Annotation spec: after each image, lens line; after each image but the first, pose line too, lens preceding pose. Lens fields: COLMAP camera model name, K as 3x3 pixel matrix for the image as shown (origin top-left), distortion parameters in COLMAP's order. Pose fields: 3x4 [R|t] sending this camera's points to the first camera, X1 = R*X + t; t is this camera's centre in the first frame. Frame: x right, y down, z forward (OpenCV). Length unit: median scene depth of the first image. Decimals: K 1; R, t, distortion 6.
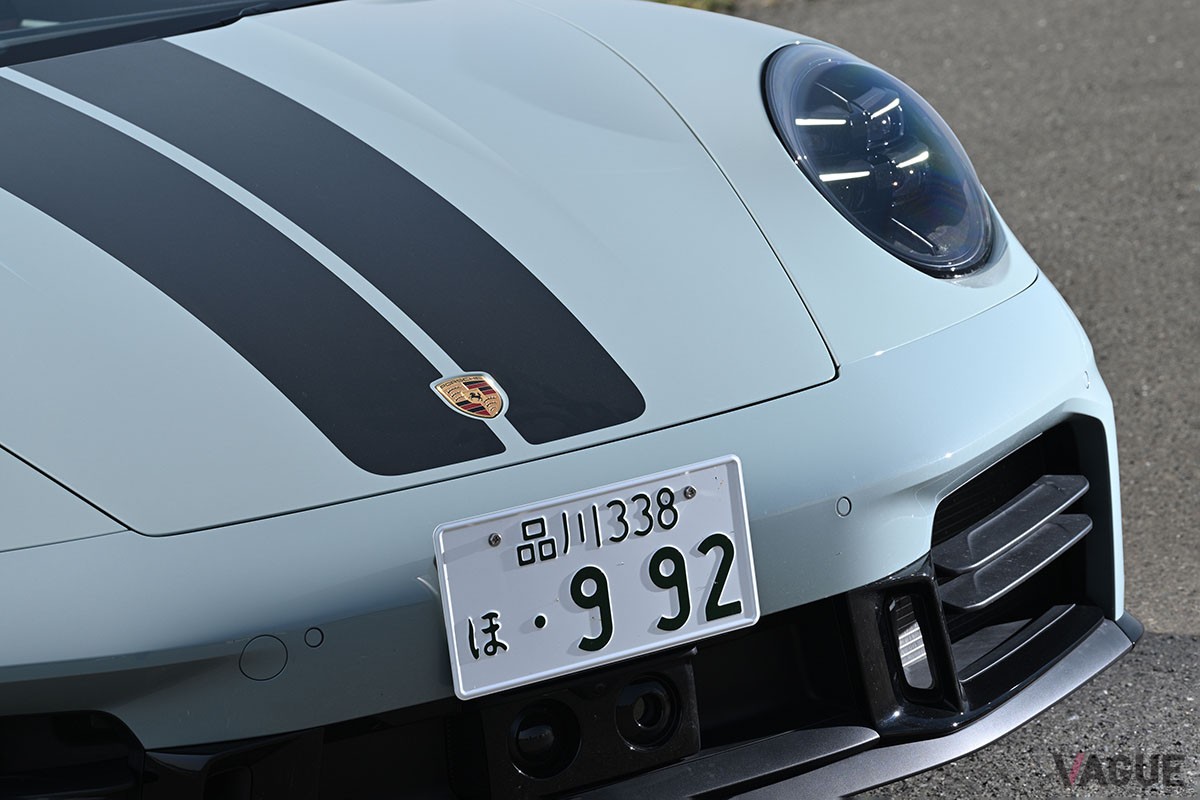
lens RADIAL K [[4893.6, 0, 600.0], [0, 4893.6, 400.0], [0, 0, 1]] dist [-0.195537, 0.000000]
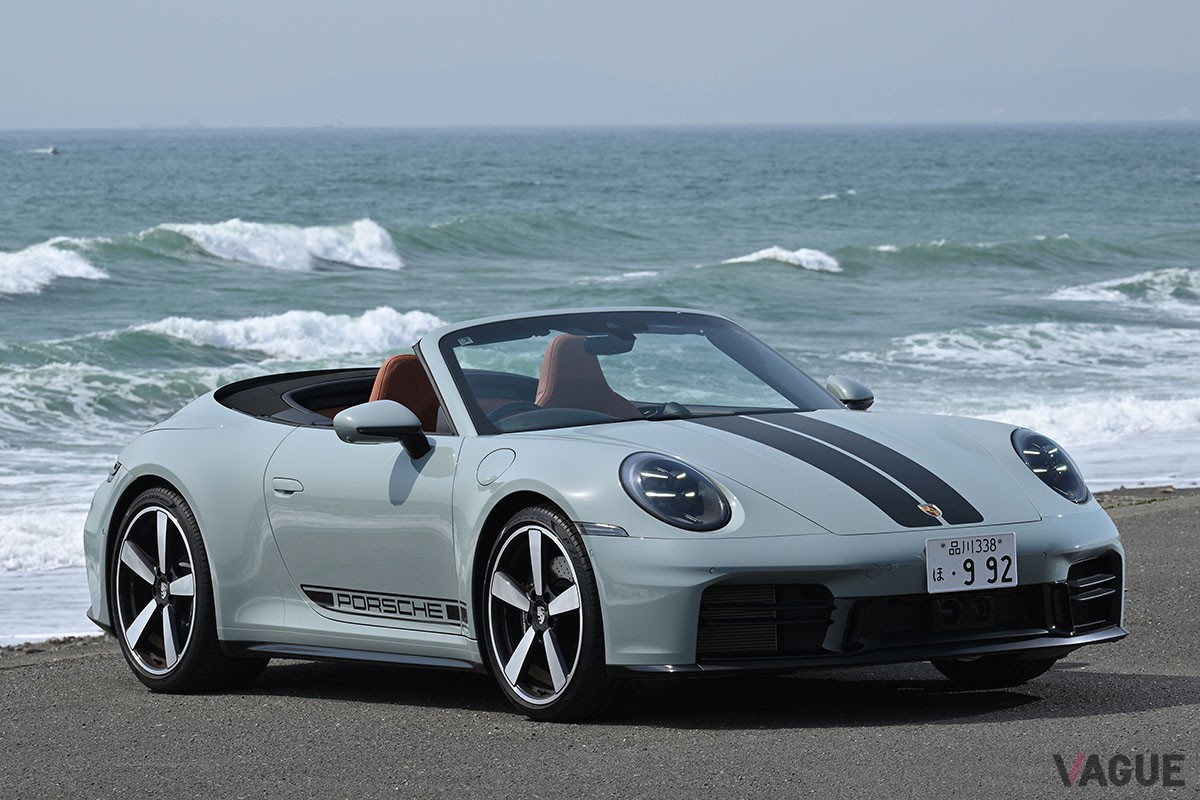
lens RADIAL K [[5095.6, 0, 600.3], [0, 5095.6, 400.0], [0, 0, 1]] dist [0.086929, 0.000000]
pose [[0.995725, 0.087795, 0.028693, -0.348548], [-0.082220, 0.984051, -0.157748, 0.478976], [-0.042085, 0.154715, 0.987062, -2.318916]]
